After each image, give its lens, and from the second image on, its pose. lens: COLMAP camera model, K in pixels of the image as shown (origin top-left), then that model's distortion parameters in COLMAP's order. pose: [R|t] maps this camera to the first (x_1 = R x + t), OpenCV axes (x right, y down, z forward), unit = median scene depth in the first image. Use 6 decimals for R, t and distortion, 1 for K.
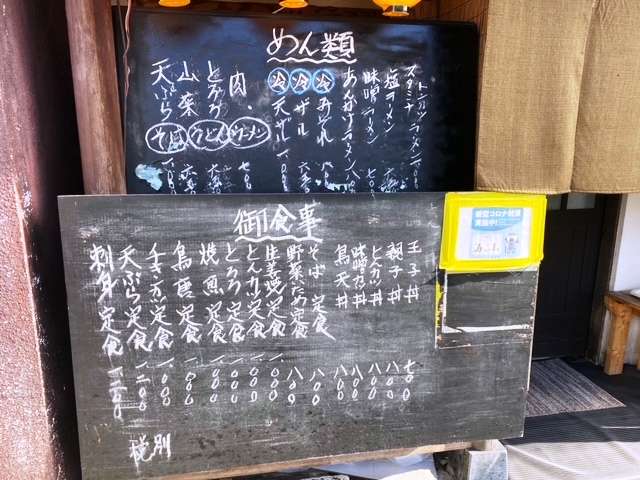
lens RADIAL K [[485.1, 0, 320.0], [0, 485.1, 240.0], [0, 0, 1]] dist [0.051035, -0.002010]
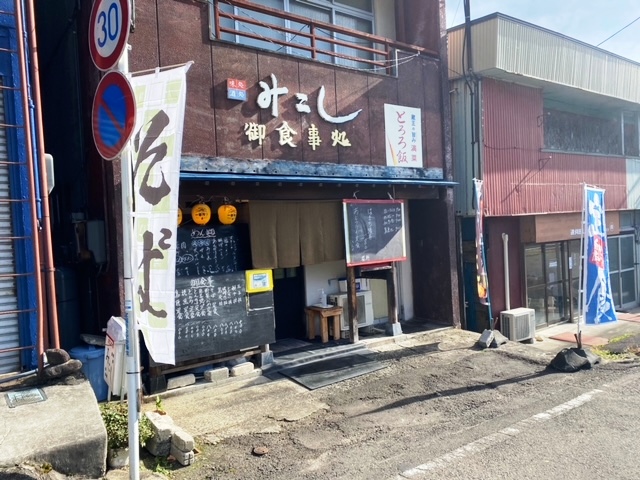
lens RADIAL K [[485.1, 0, 320.0], [0, 485.1, 240.0], [0, 0, 1]] dist [0.051035, -0.002010]
pose [[0.897900, -0.056710, 0.436531, -0.808065], [0.146999, 0.973369, -0.175912, 0.397321], [-0.414930, 0.222121, 0.882324, -2.469868]]
